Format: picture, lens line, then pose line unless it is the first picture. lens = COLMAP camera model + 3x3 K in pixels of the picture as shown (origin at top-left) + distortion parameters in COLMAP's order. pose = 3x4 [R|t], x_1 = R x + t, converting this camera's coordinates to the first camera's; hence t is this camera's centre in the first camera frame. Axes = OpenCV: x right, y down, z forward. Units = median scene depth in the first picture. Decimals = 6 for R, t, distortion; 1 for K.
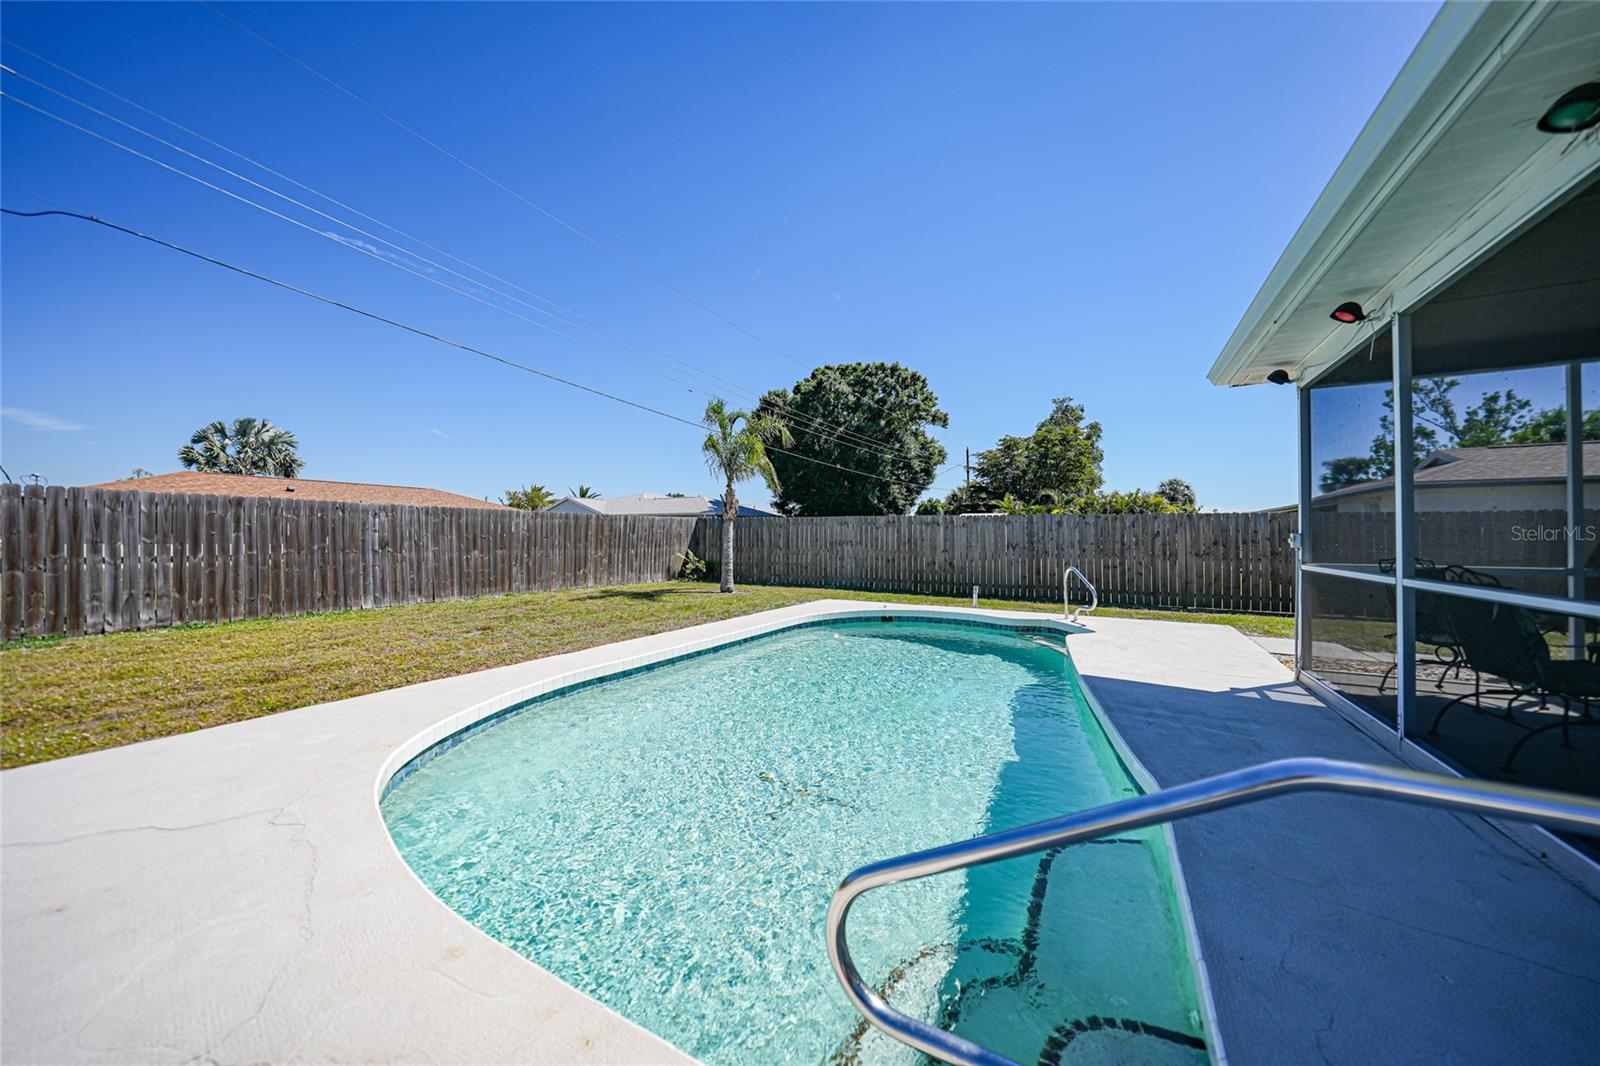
lens RADIAL K [[553.9, 0, 801.0], [0, 553.9, 534.0], [0, 0, 1]] dist [-0.028024, 0.006774]
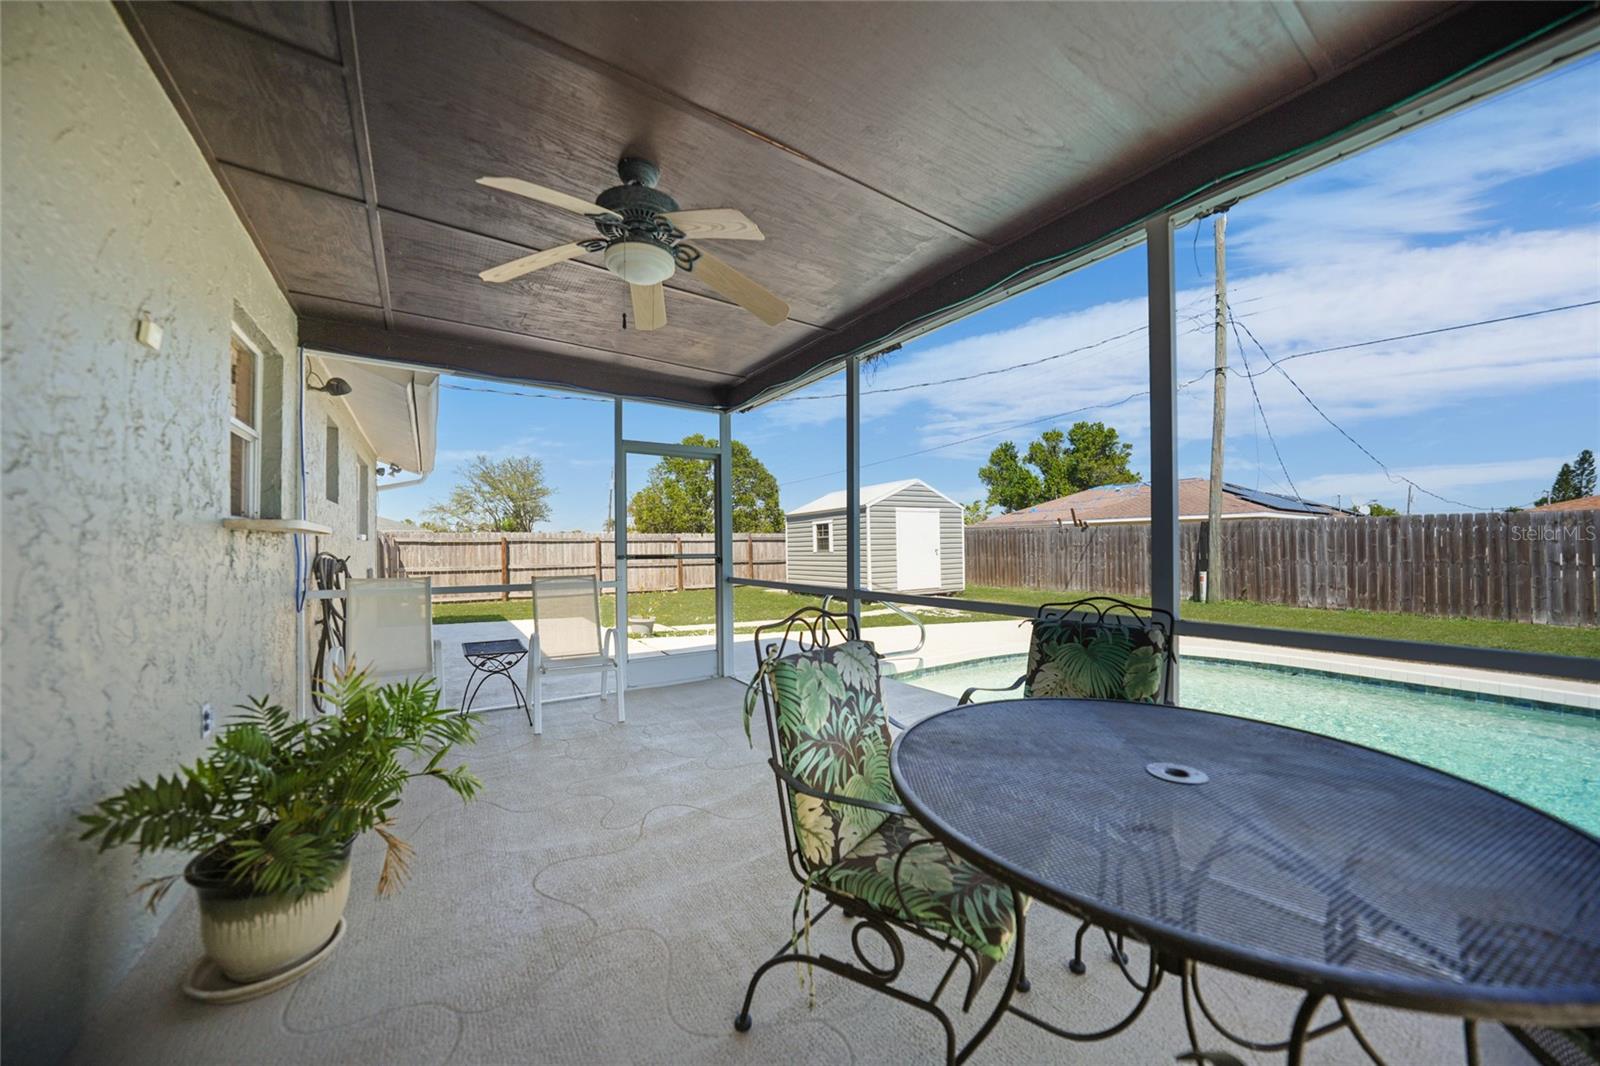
lens RADIAL K [[563.5, 0, 797.6], [0, 563.5, 541.9], [0, 0, 1]] dist [-0.030252, 0.008130]
pose [[-0.464181, -0.006593, -0.885716, 0.385307], [0.007919, 0.999901, -0.011593, -0.002682], [0.885705, -0.012395, -0.464083, 0.180219]]
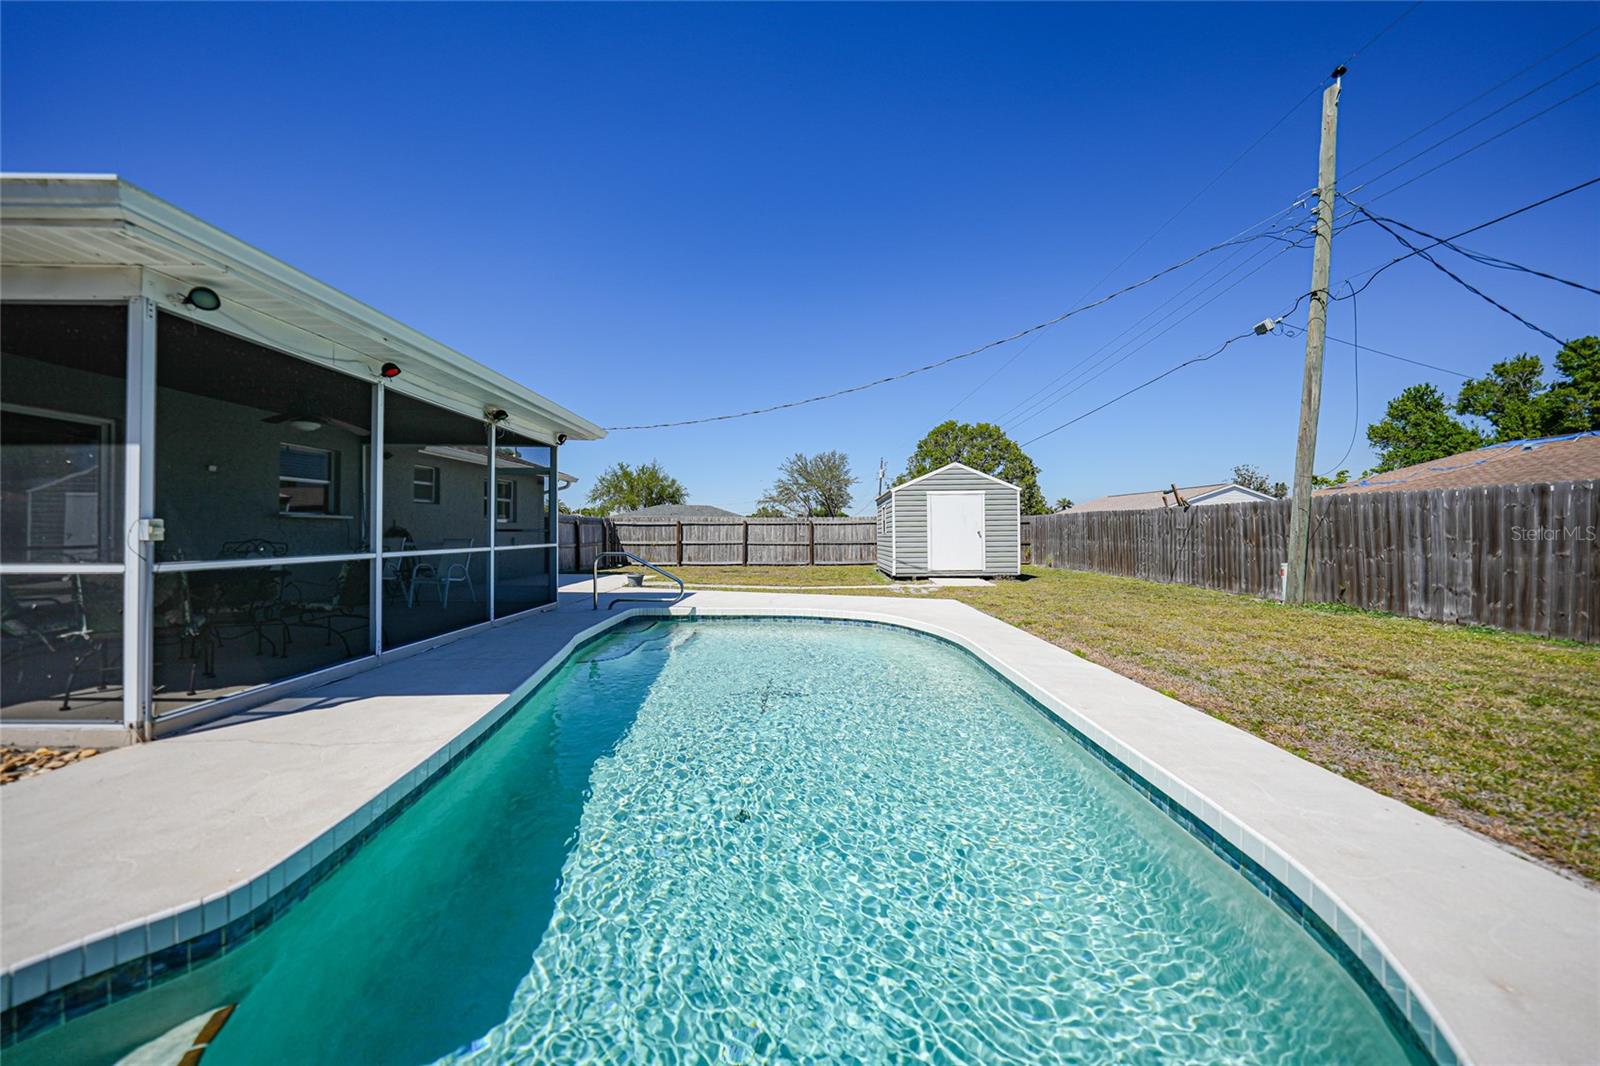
lens RADIAL K [[555.7, 0, 801.3], [0, 555.7, 529.1], [0, 0, 1]] dist [-0.029565, 0.007412]
pose [[-0.874215, -0.005623, -0.485507, 0.162794], [-0.001913, 0.999965, -0.008136, 0.004140], [0.485536, -0.006184, -0.874195, 0.591145]]
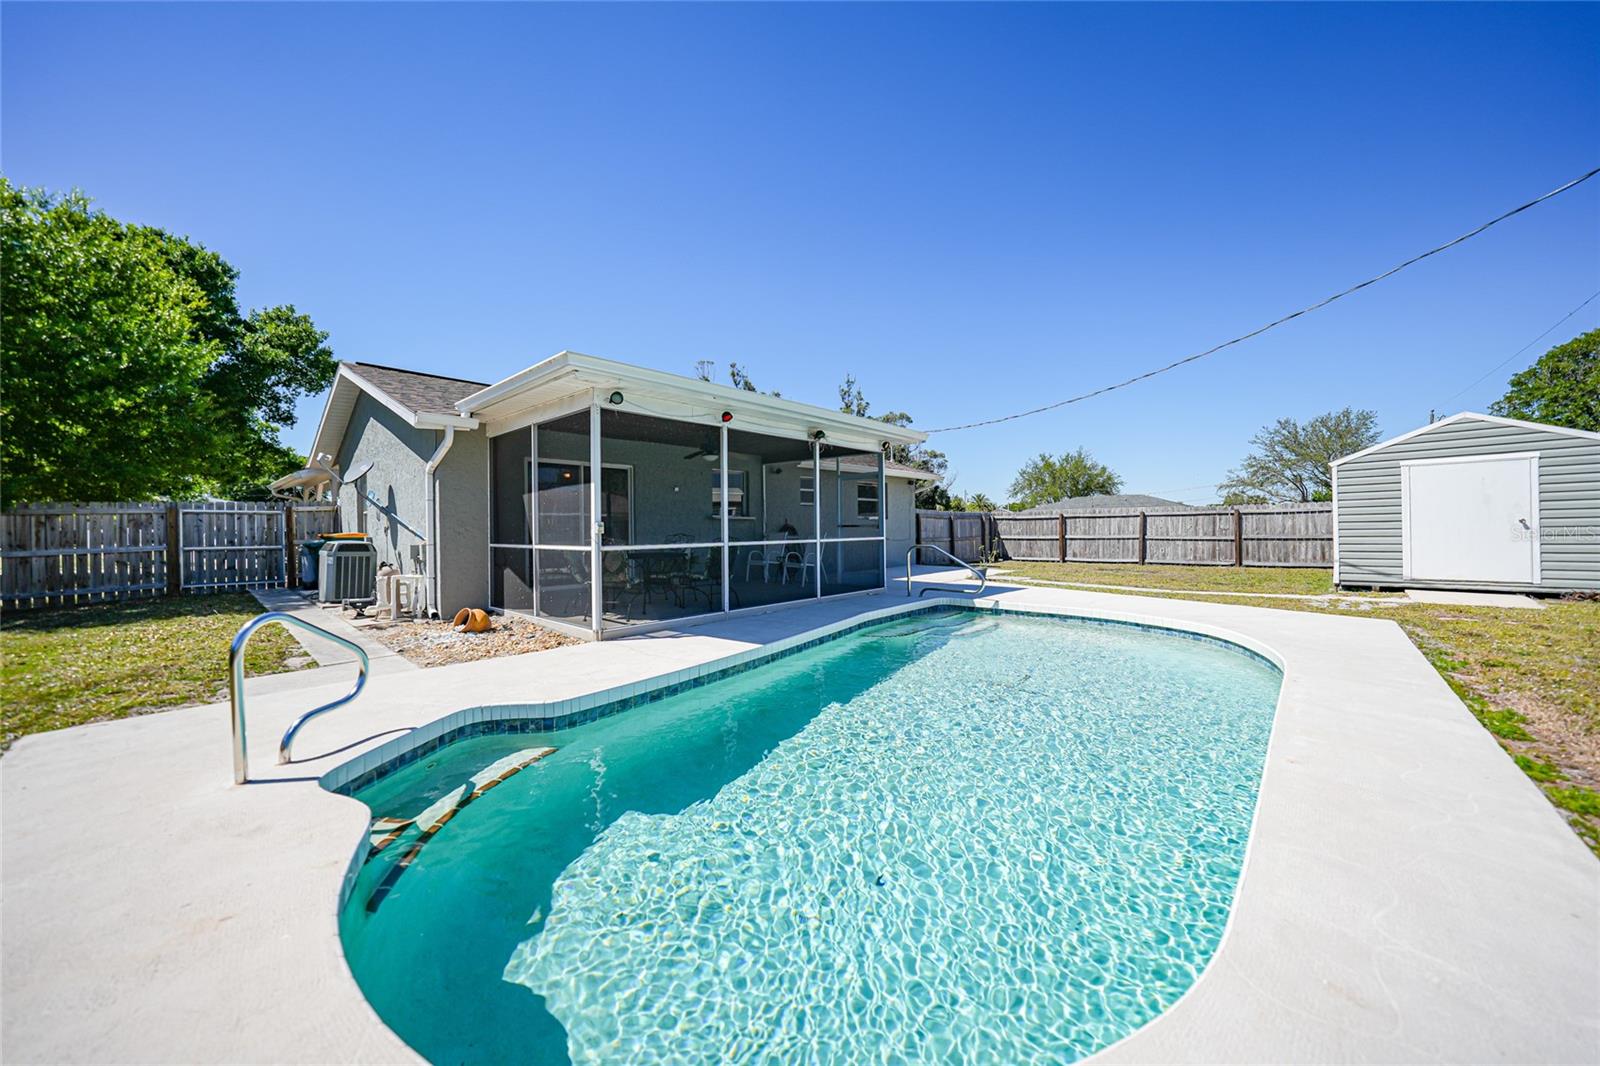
lens RADIAL K [[566.1, 0, 800.0], [0, 566.1, 533.0], [0, 0, 1]] dist [-0.029173, 0.007091]
pose [[-0.972298, 0.005332, 0.233686, 0.050368], [0.006951, 0.999957, 0.006106, 0.005316], [-0.233643, 0.007561, -0.972293, 0.645814]]
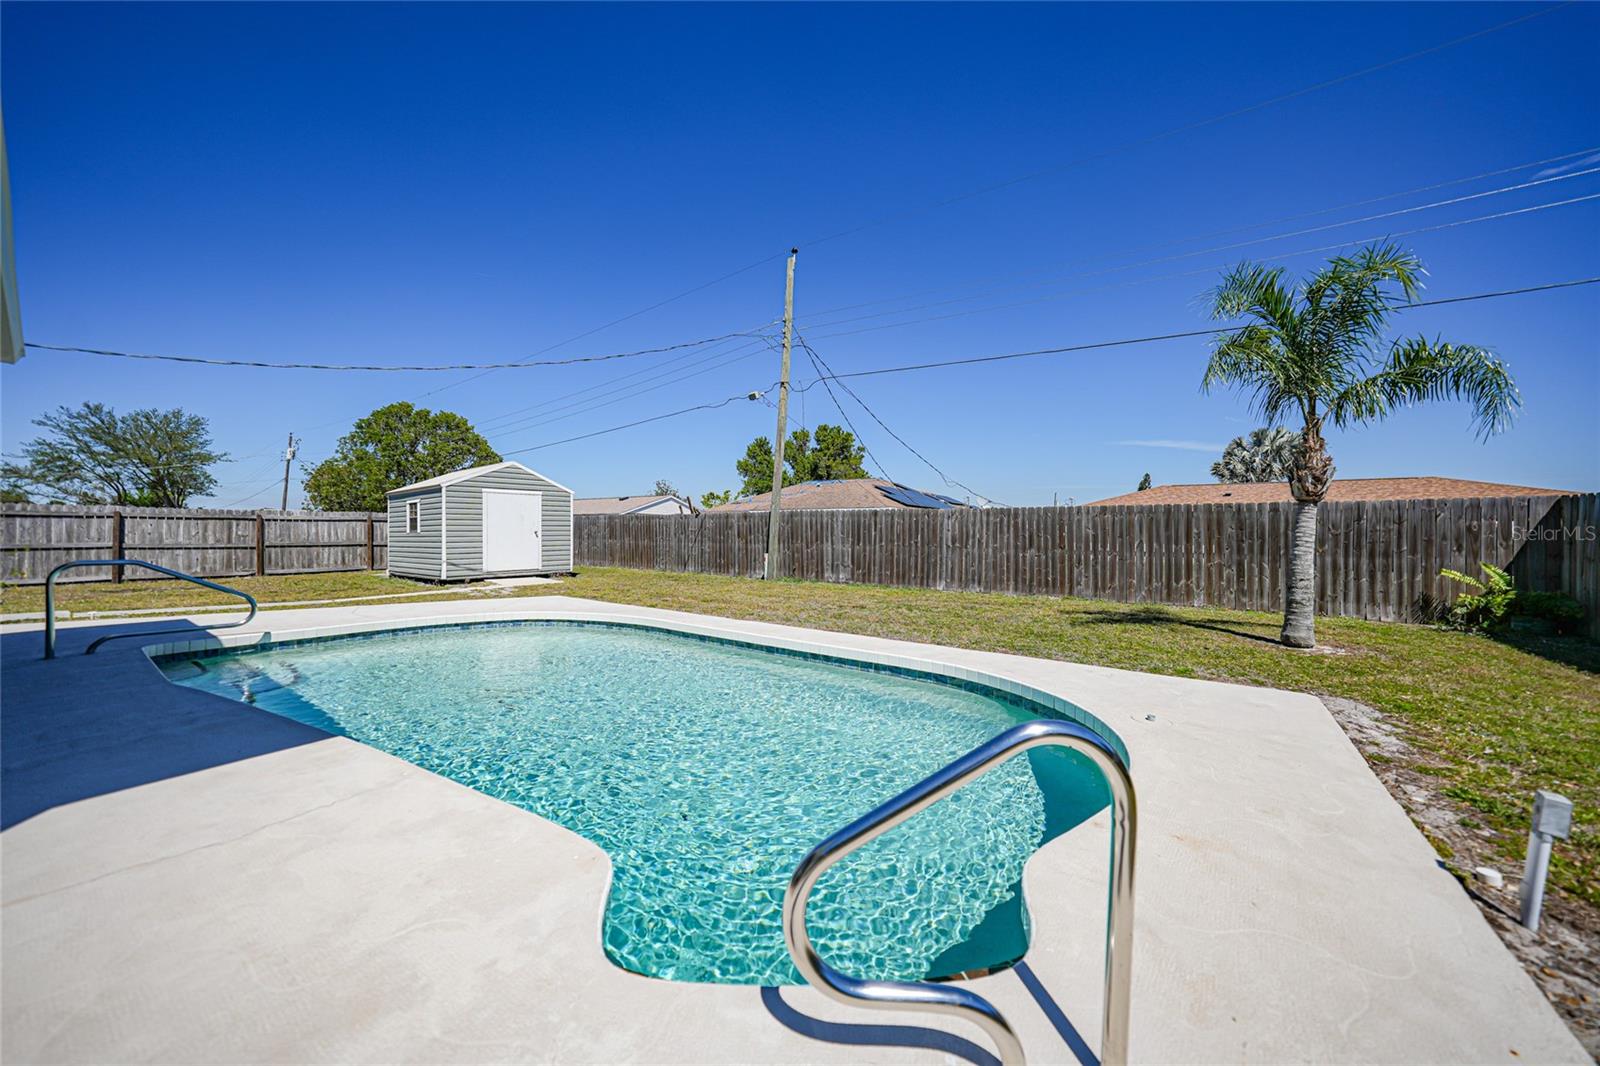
lens RADIAL K [[555.7, 0, 801.3], [0, 555.7, 529.1], [0, 0, 1]] dist [-0.029565, 0.007412]
pose [[-0.112630, -0.013122, -0.993550, 0.332305], [-0.004809, 0.999908, -0.012661, 0.005974], [0.993625, 0.003352, -0.112682, 0.489542]]
